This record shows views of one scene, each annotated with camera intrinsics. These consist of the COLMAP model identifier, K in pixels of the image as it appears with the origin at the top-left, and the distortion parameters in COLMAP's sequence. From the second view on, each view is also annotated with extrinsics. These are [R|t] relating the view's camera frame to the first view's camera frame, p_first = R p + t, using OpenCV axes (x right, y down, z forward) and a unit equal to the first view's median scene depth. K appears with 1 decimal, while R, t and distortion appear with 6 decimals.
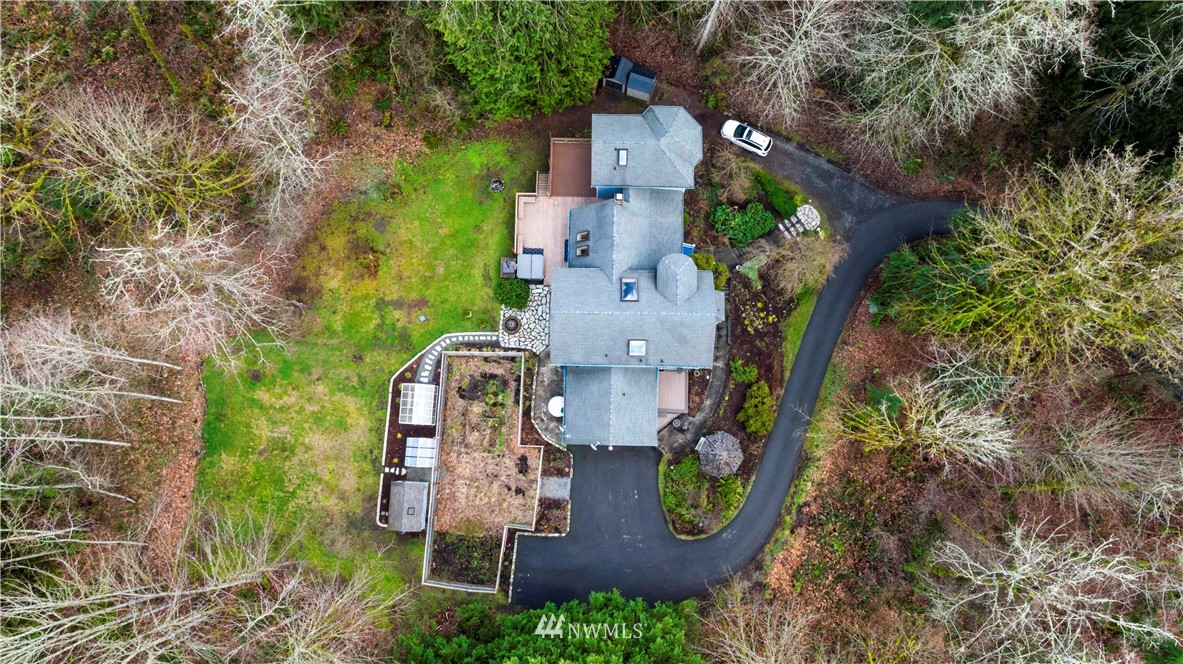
lens RADIAL K [[838.9, 0, 591.7], [0, 838.9, 332.3], [0, 0, 1]] dist [-0.000089, -0.000007]
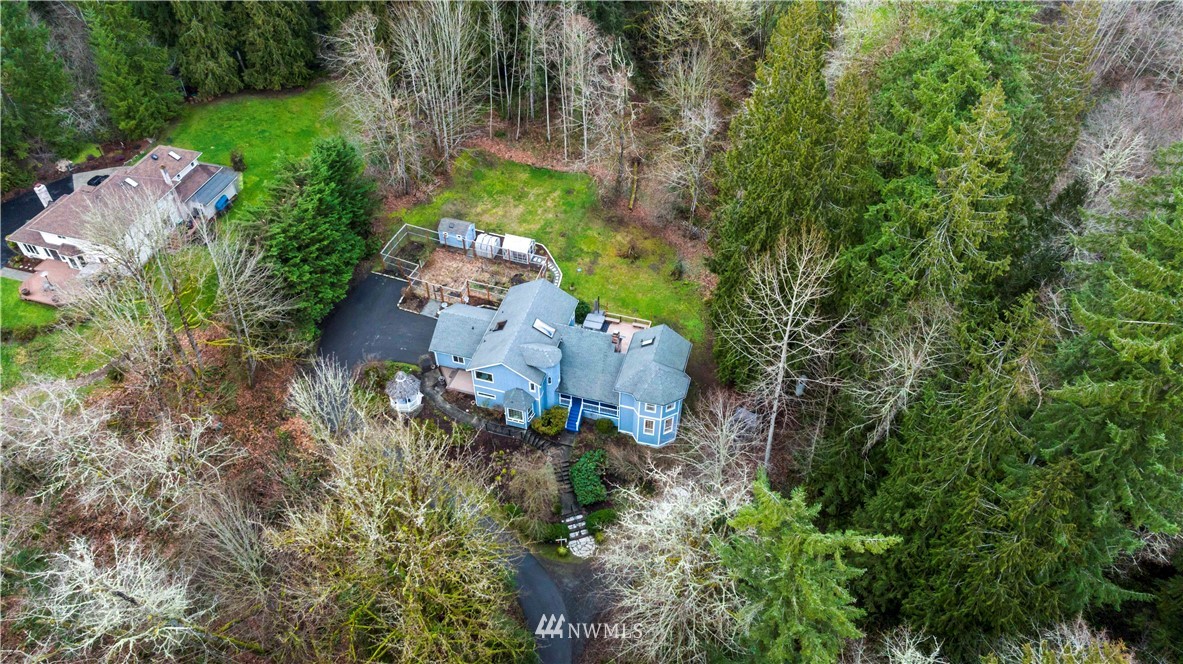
lens RADIAL K [[838.9, 0, 591.8], [0, 838.9, 332.0], [0, 0, 1]] dist [-0.000089, -0.000007]
pose [[-0.256528, 0.674229, -0.692538, 0.832471], [-0.960672, -0.099048, 0.259420, -0.409495], [0.106315, 0.731850, 0.673121, 0.127053]]
